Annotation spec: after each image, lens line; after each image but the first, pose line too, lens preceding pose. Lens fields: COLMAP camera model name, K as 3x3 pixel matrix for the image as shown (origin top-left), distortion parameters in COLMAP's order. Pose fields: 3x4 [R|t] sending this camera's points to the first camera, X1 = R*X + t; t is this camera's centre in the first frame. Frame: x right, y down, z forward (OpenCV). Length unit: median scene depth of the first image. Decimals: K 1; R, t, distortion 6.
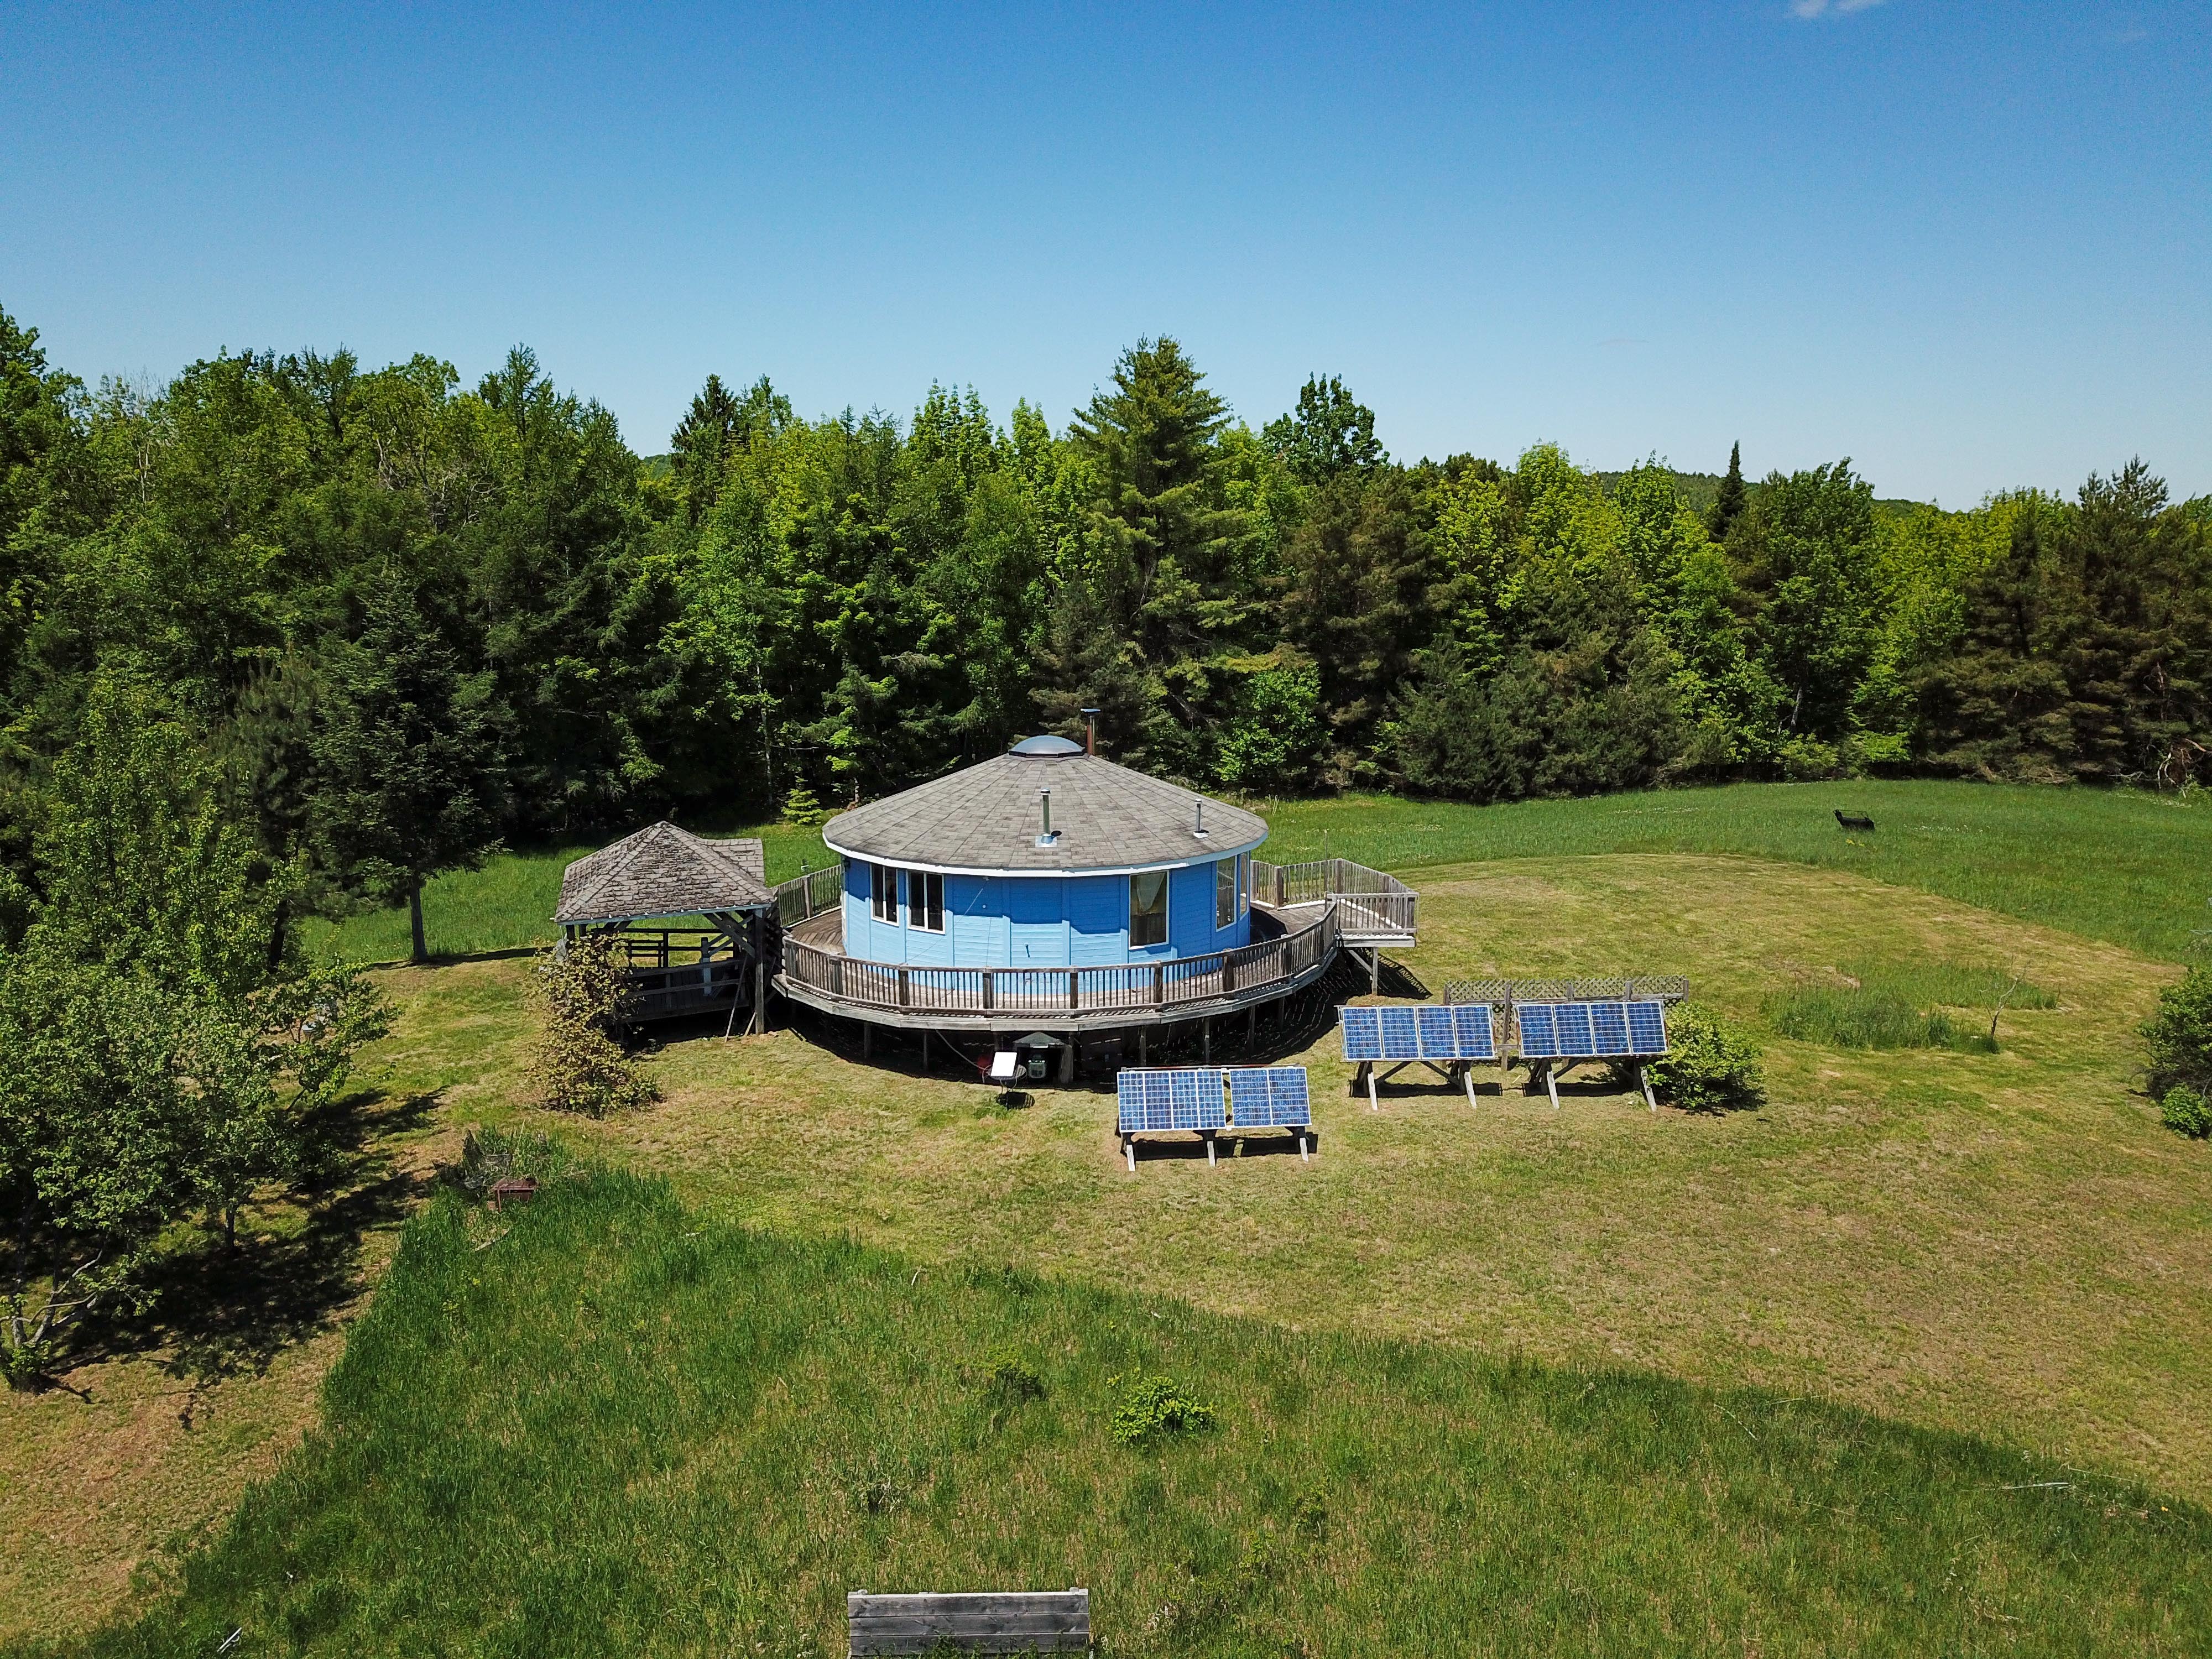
lens RADIAL K [[1681.4, 0, 1117.8], [0, 1681.4, 838.3], [0, 0, 1]] dist [-0.007574, 0.063966]
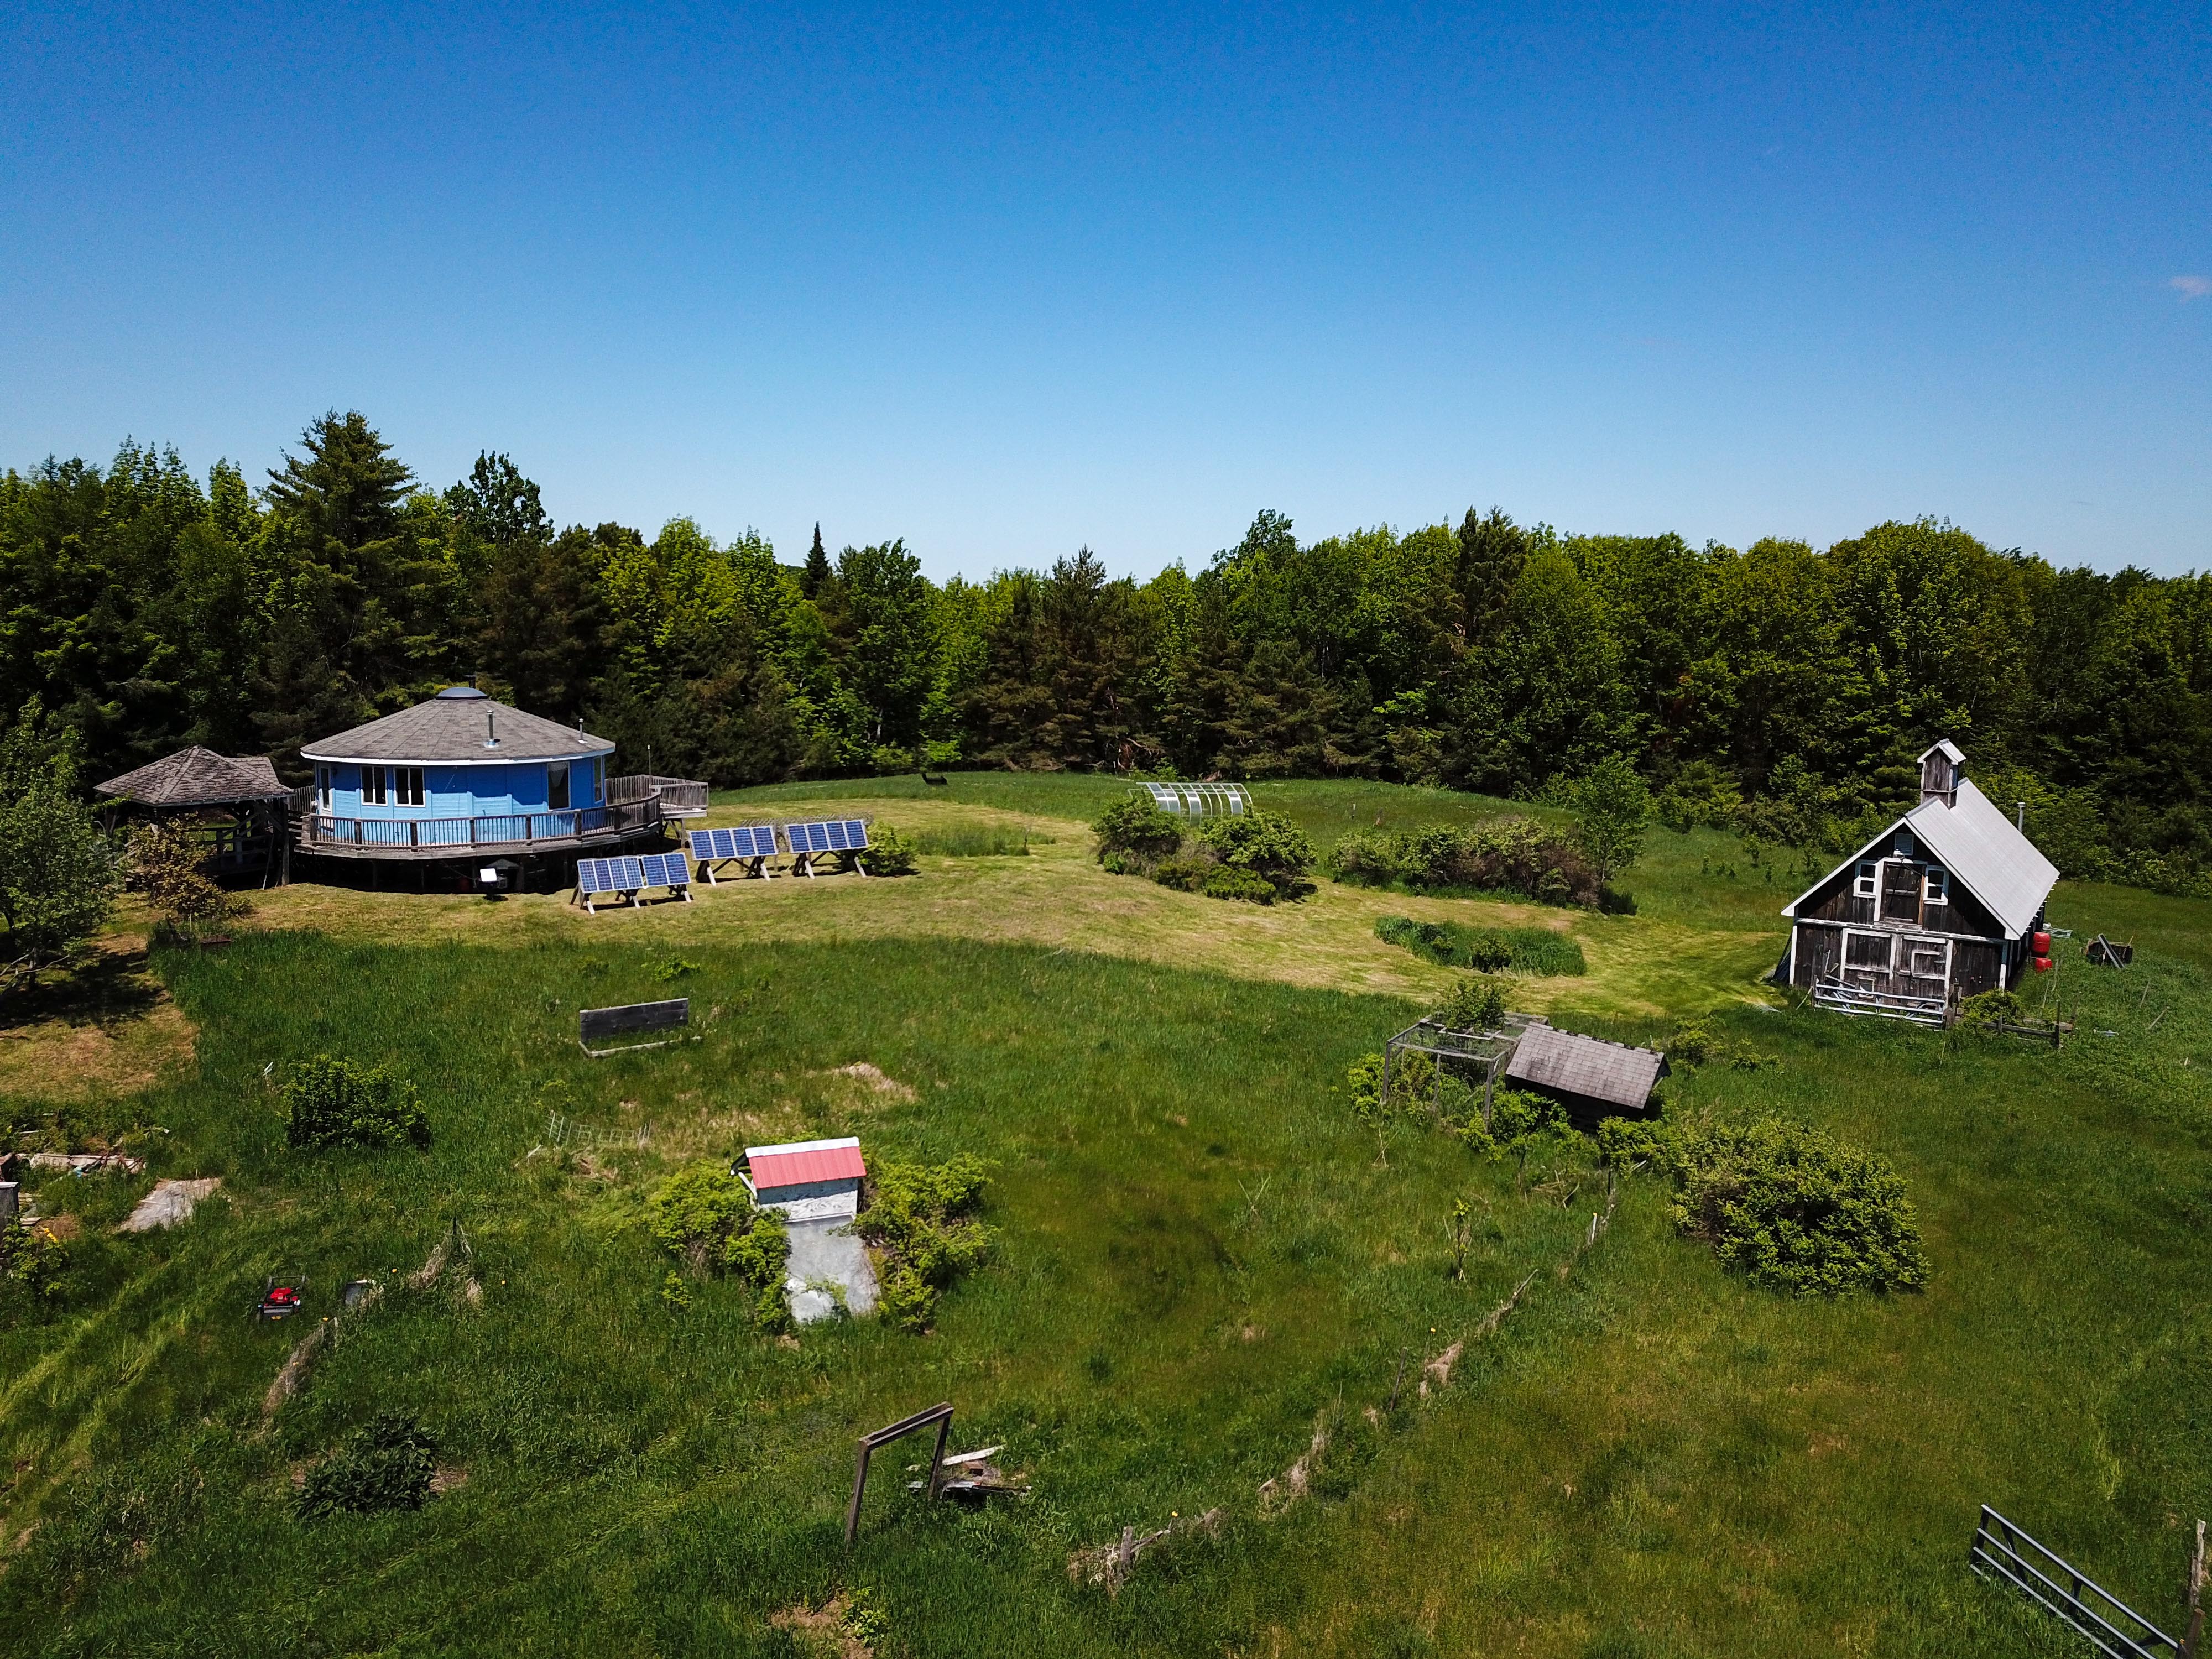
lens RADIAL K [[1693.3, 0, 1114.2], [0, 1693.3, 794.0], [0, 0, 1]] dist [0.069170, -0.104770]
pose [[0.859526, -0.042703, 0.509305, -0.132507], [0.078843, 0.995654, -0.049578, 0.064389], [-0.504975, 0.082768, 0.859157, -0.257980]]
